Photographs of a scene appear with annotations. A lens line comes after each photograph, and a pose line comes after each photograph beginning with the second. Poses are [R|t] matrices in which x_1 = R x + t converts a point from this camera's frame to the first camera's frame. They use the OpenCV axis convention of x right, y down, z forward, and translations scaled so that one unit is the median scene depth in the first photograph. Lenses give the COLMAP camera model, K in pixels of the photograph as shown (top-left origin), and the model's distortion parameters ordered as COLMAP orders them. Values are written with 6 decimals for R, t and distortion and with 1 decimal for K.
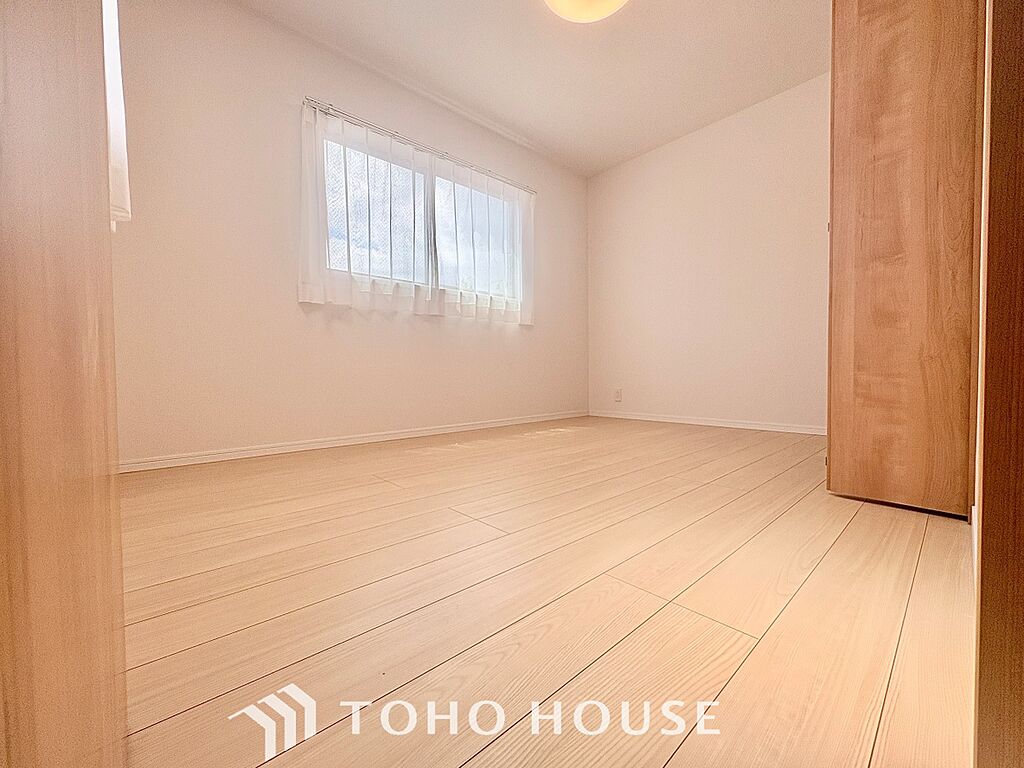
lens RADIAL K [[404.2, 0, 492.1], [0, 404.2, 382.1], [0, 0, 1]] dist [0.003424, -0.000295]
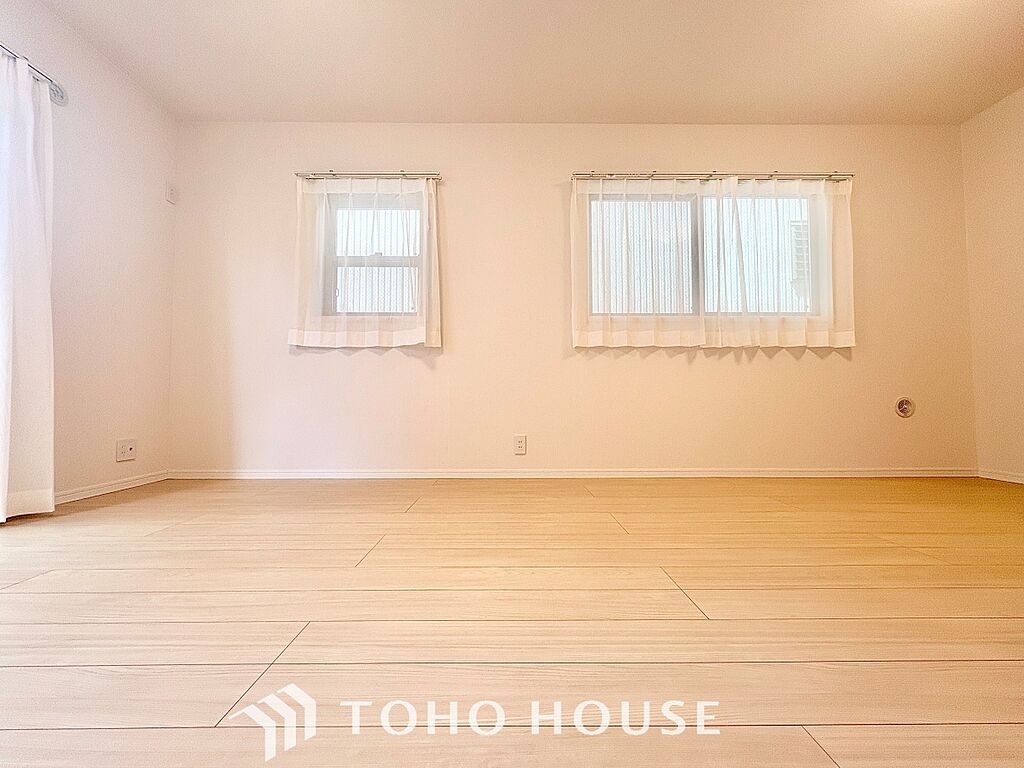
lens RADIAL K [[386.6, 0, 508.2], [0, 386.6, 389.0], [0, 0, 1]] dist [-0.003468, -0.000643]
pose [[0.772030, -0.019661, -0.635282, 0.100344], [-0.027208, 0.997583, -0.063938, -0.002485], [0.635004, 0.066647, 0.769629, 0.076495]]
